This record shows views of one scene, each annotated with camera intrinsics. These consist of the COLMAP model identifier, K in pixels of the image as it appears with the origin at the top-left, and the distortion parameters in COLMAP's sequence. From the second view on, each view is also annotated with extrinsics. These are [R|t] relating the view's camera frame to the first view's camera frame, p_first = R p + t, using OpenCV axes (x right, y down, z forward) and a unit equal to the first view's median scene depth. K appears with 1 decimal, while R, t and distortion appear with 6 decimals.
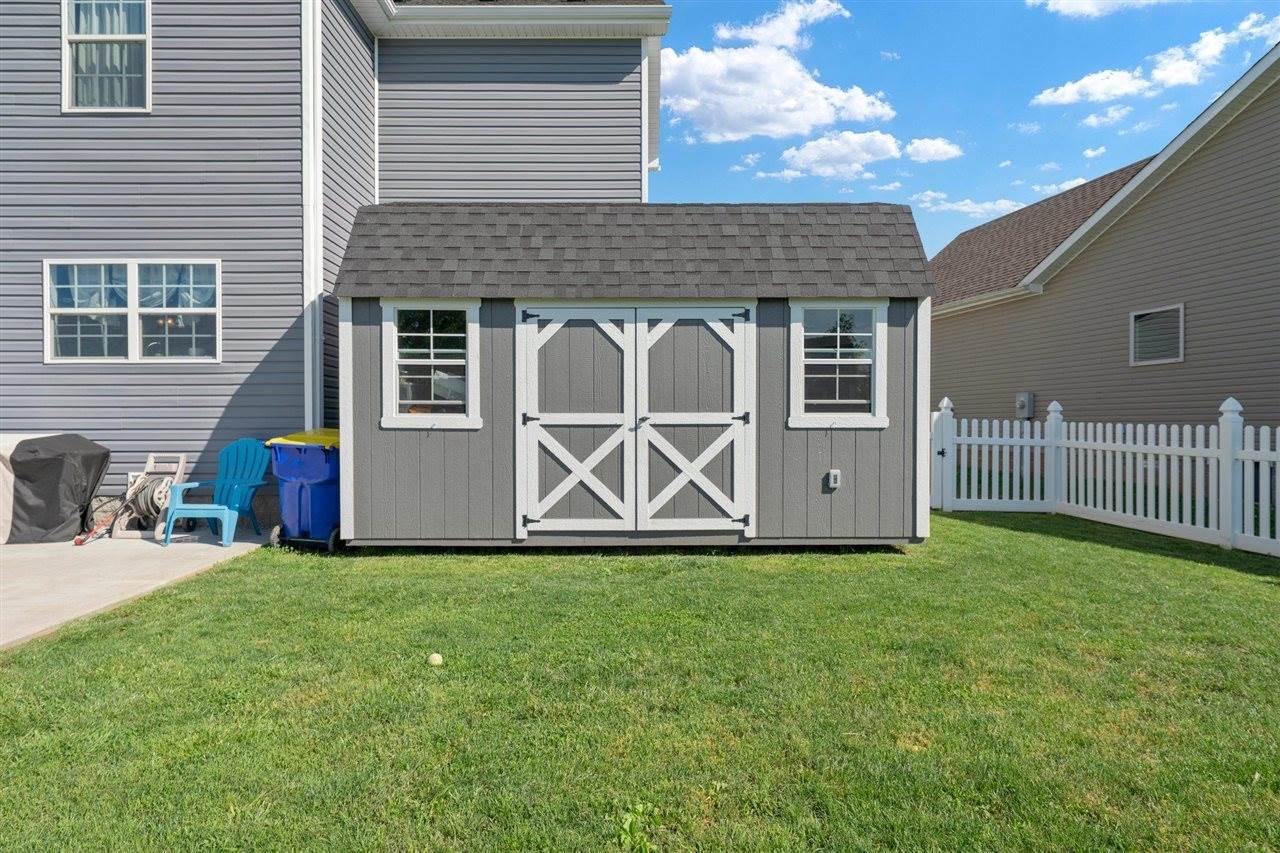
lens RADIAL K [[701.6, 0, 635.3], [0, 701.6, 428.8], [0, 0, 1]] dist [0.004296, 0.003024]
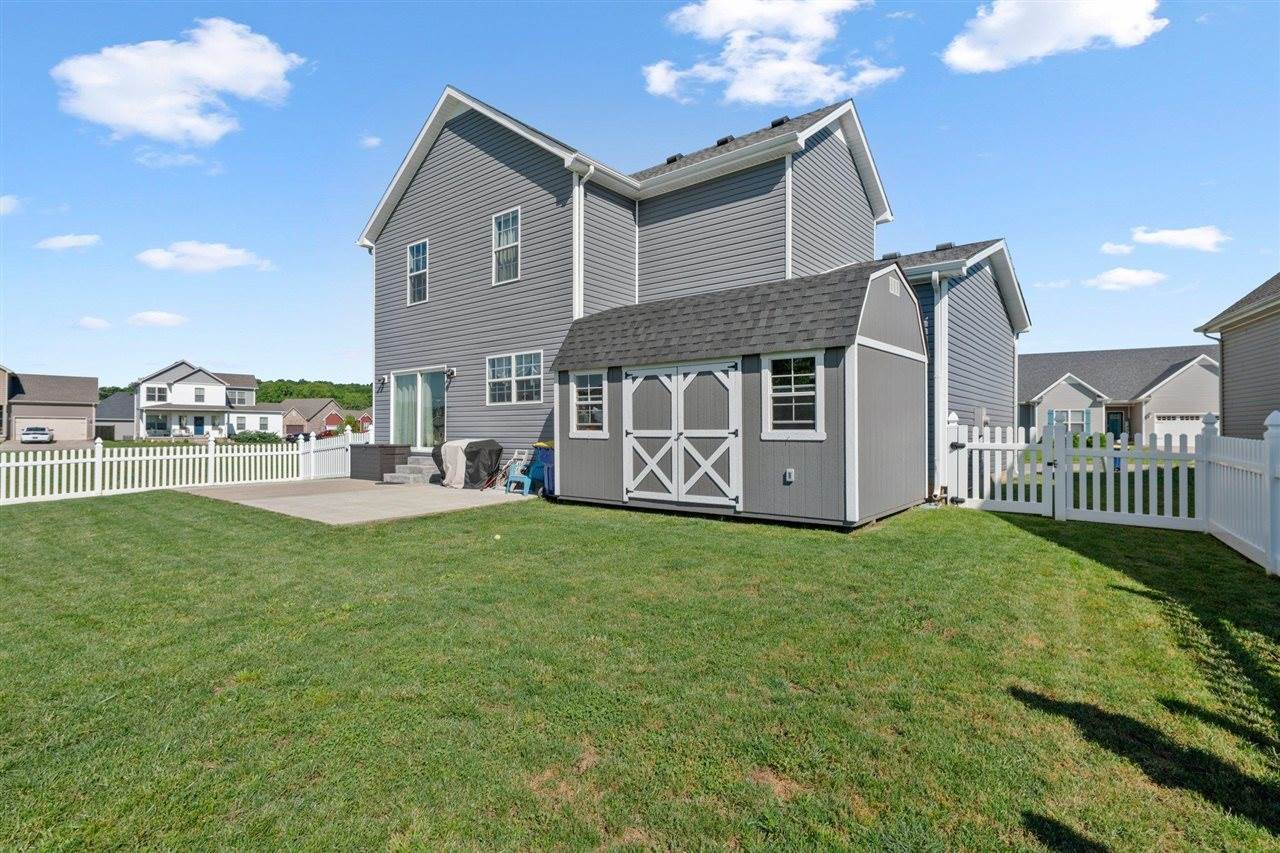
lens RADIAL K [[624.0, 0, 638.8], [0, 624.0, 429.7], [0, 0, 1]] dist [0.003214, 0.000114]
pose [[0.775371, -0.001436, -0.631504, 0.855337], [-0.004458, 0.999960, -0.007746, -0.011232], [0.631490, 0.008821, 0.775334, -0.197941]]
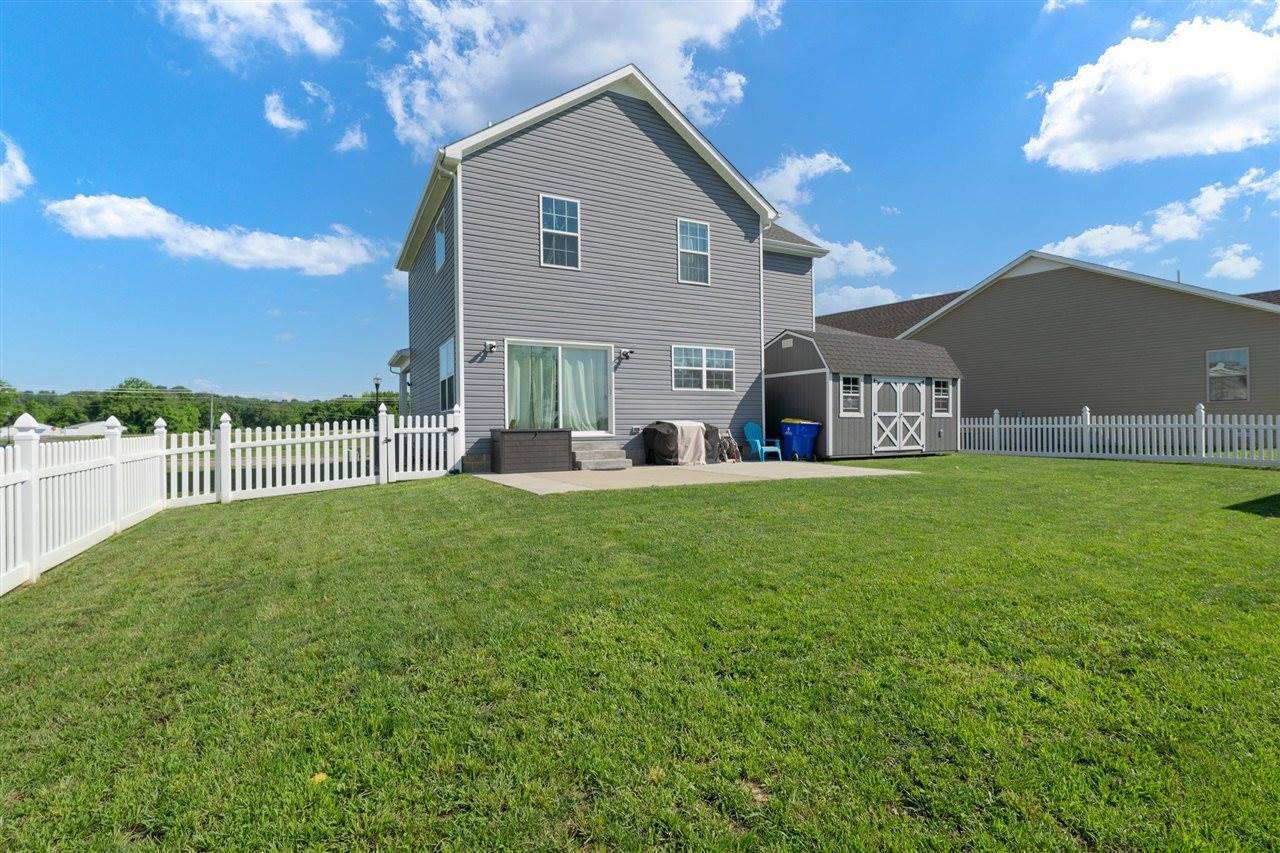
lens RADIAL K [[600.7, 0, 642.5], [0, 600.7, 428.3], [0, 0, 1]] dist [0.005617, -0.000423]
pose [[0.886893, -0.007905, 0.461907, -2.238469], [0.012839, 0.999889, -0.007541, 0.053570], [-0.461796, 0.012619, 0.886896, -0.838493]]
